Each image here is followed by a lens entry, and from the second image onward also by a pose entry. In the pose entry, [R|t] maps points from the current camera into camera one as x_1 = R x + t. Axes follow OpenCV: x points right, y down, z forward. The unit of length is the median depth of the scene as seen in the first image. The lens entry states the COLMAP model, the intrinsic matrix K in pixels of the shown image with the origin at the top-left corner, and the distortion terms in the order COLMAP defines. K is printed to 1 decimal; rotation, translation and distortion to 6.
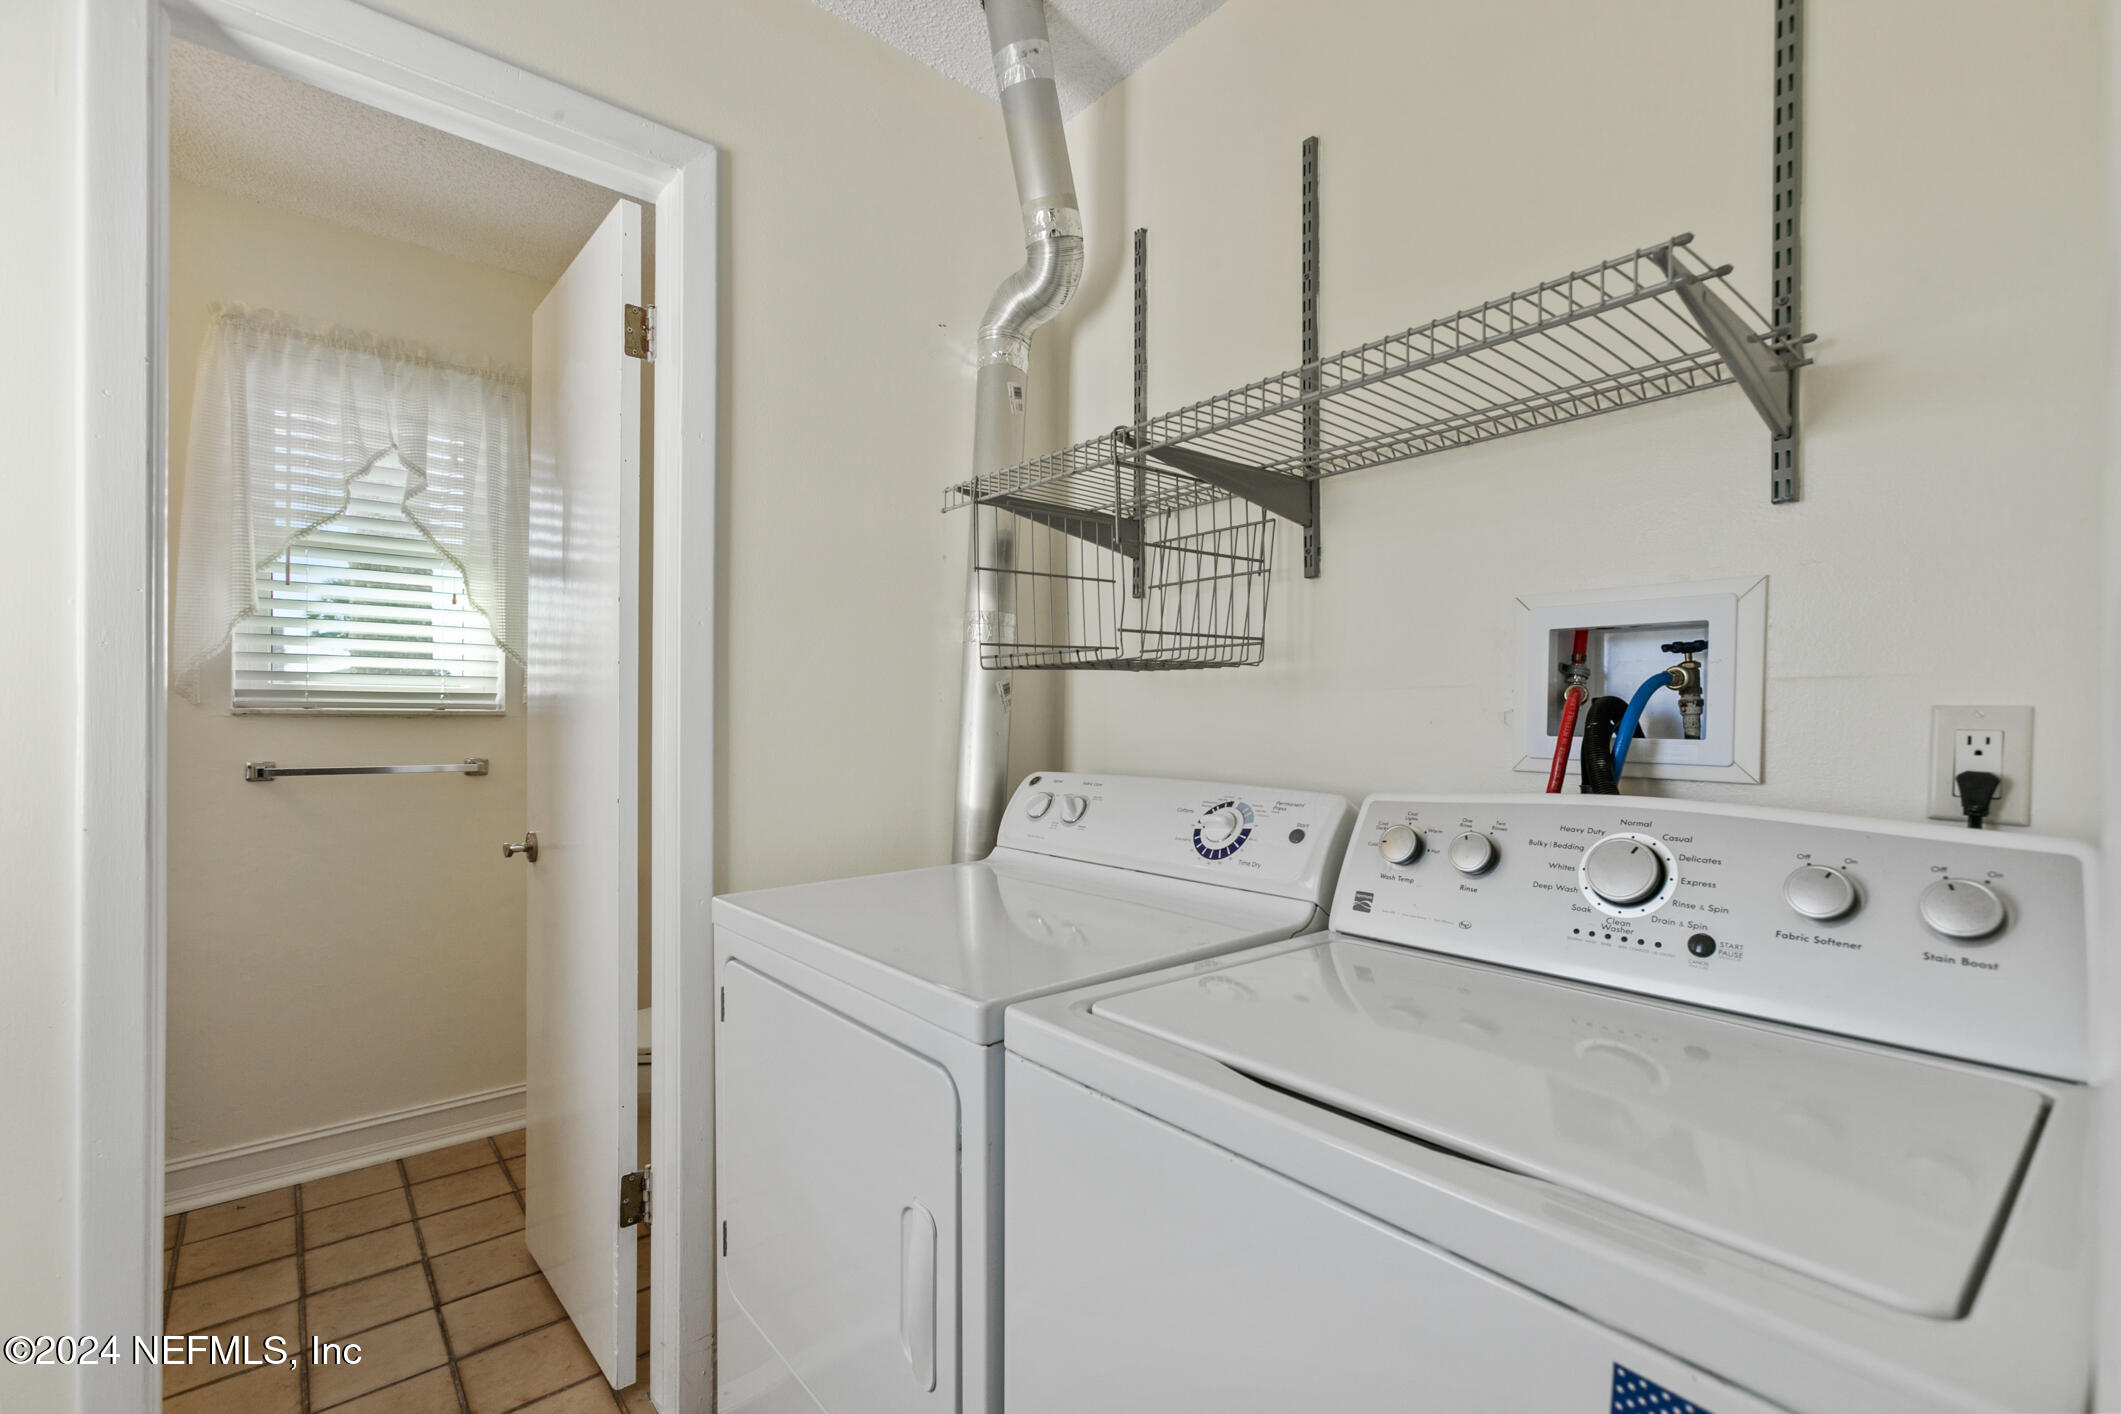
lens RADIAL K [[944.0, 0, 1059.3], [0, 944.0, 724.2], [0, 0, 1]] dist [0.000860, 0.000743]
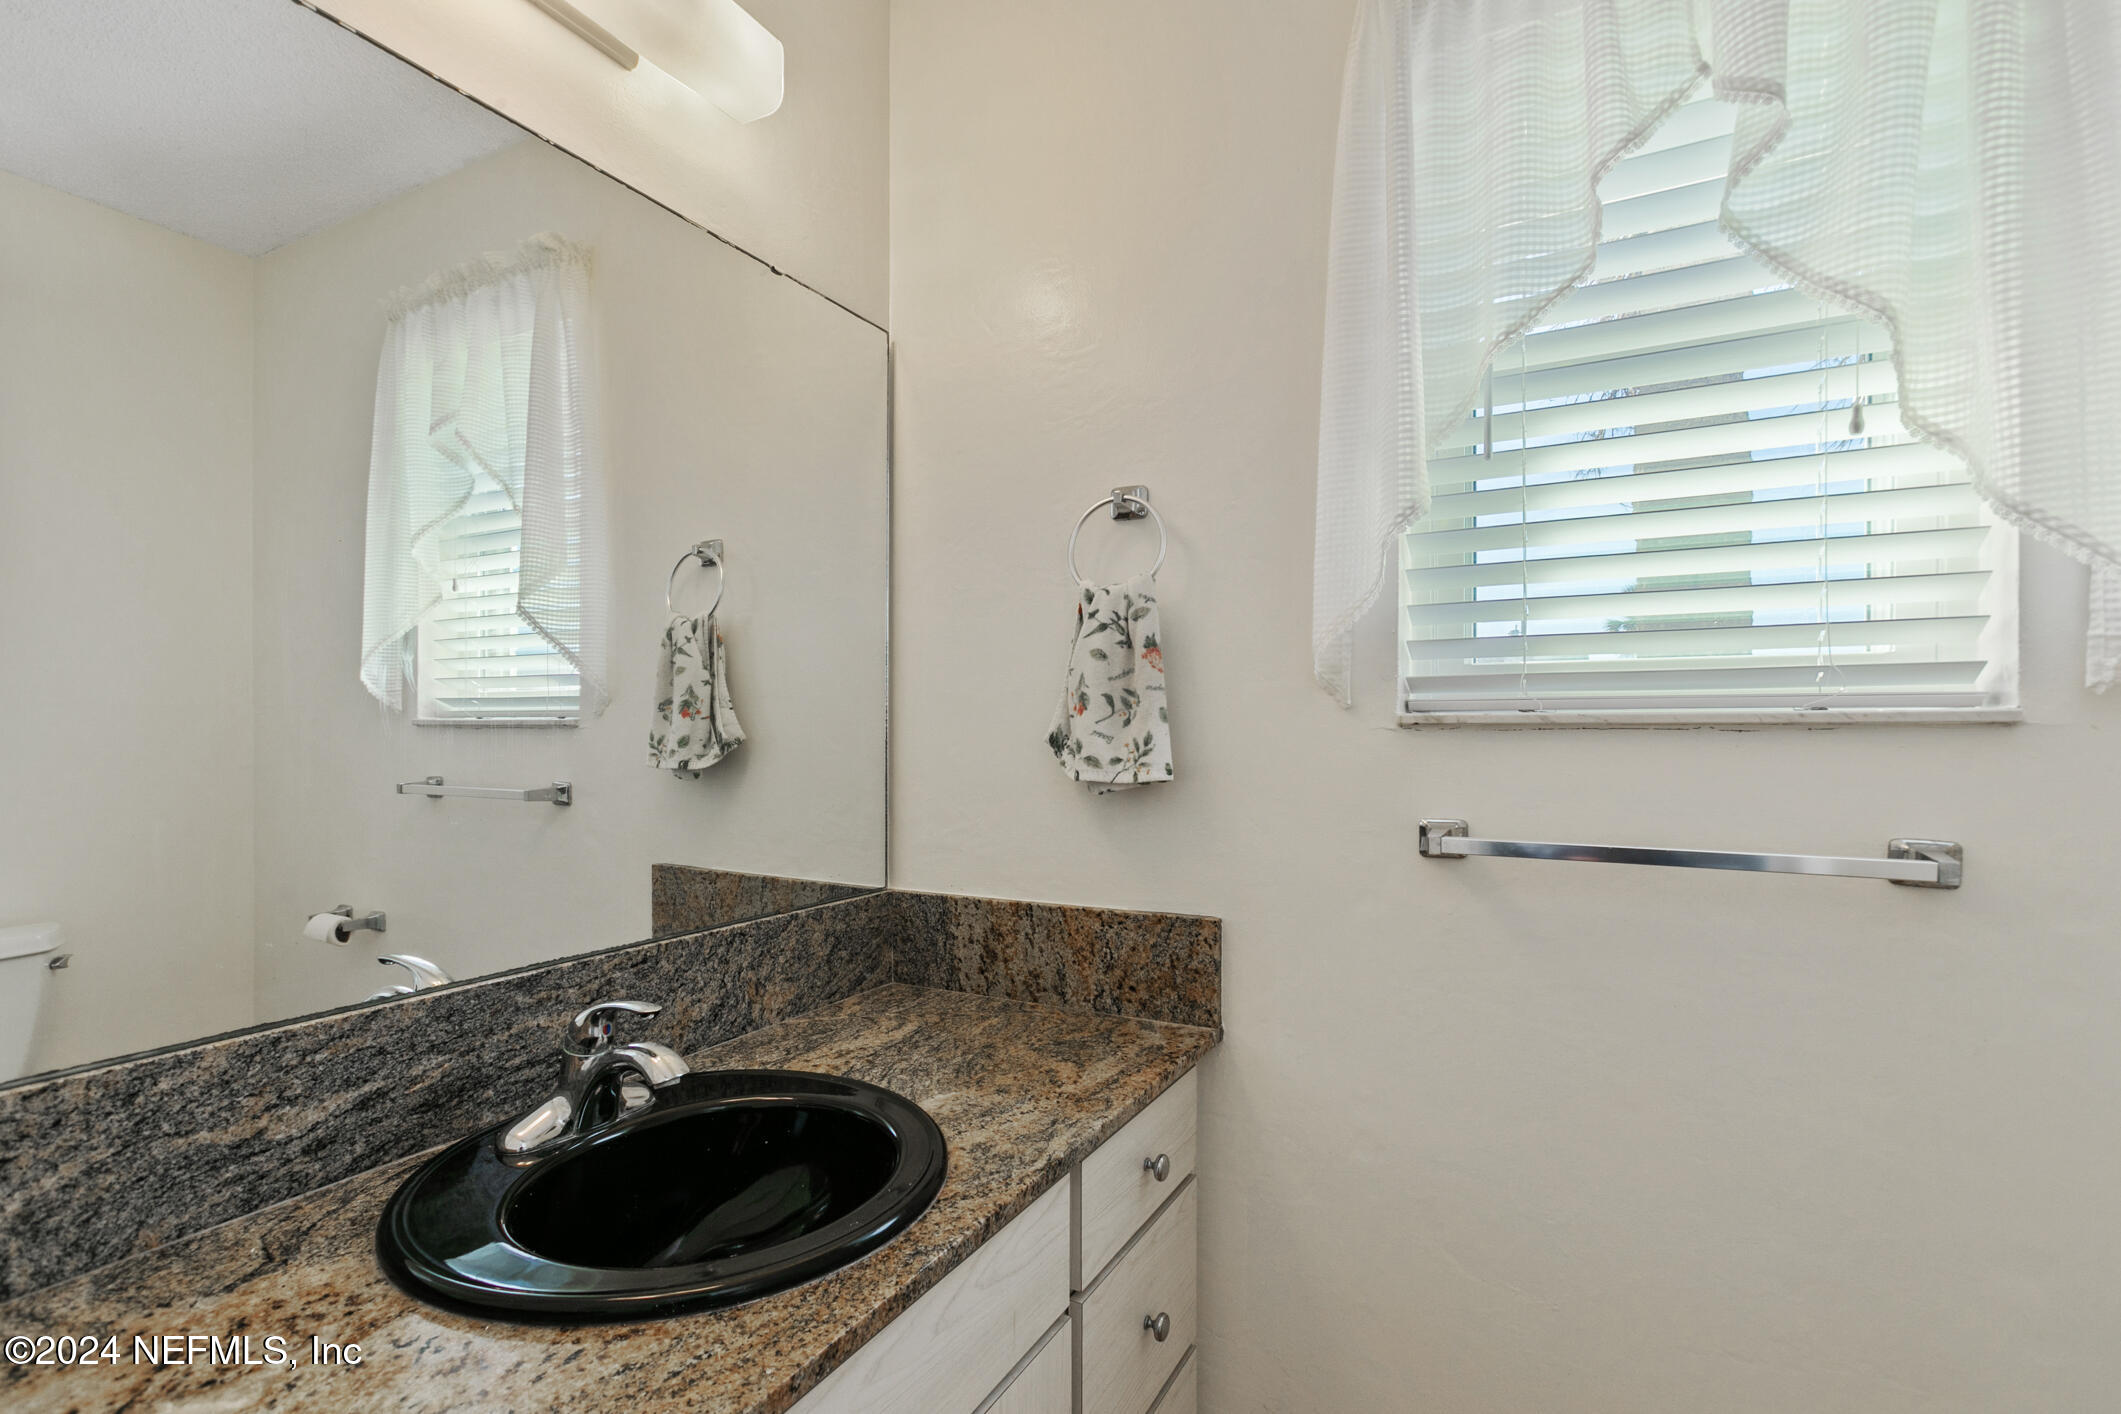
lens RADIAL K [[944.0, 0, 1059.3], [0, 944.0, 724.2], [0, 0, 1]] dist [0.000860, 0.000743]
pose [[0.368868, -0.003624, -0.929475, -0.429721], [0.001583, 0.999993, -0.003271, -0.008851], [0.929480, -0.000265, 0.368871, 0.592965]]
